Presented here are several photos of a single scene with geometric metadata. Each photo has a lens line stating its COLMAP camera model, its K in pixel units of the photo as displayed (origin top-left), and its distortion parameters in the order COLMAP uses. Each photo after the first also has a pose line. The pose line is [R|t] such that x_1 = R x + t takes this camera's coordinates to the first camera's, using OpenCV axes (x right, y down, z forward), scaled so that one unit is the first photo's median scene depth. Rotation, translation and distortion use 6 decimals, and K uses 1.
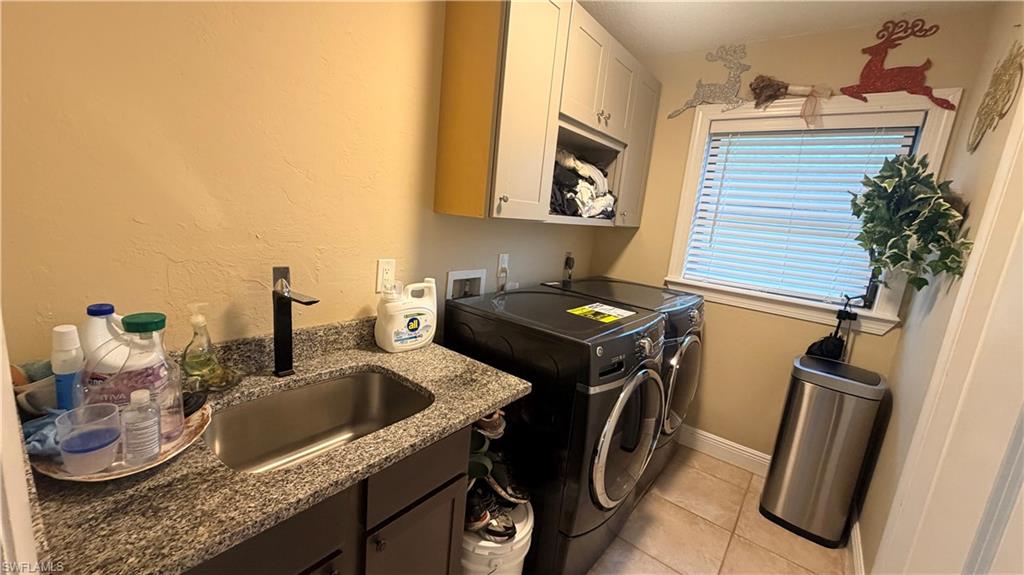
lens RADIAL K [[409.2, 0, 510.8], [0, 409.2, 288.8], [0, 0, 1]] dist [-0.000931, -0.000009]
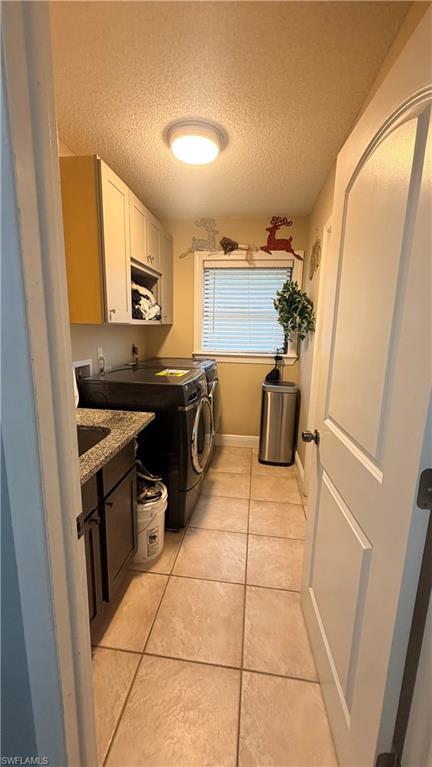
lens RADIAL K [[306.5, 0, 216.0], [0, 306.5, 383.5], [0, 0, 1]] dist [-0.000931, -0.000009]
pose [[0.857998, -0.171208, 0.484280, -0.241286], [0.157690, 0.985084, 0.068879, 0.037530], [-0.488848, 0.017268, 0.872198, -0.214190]]
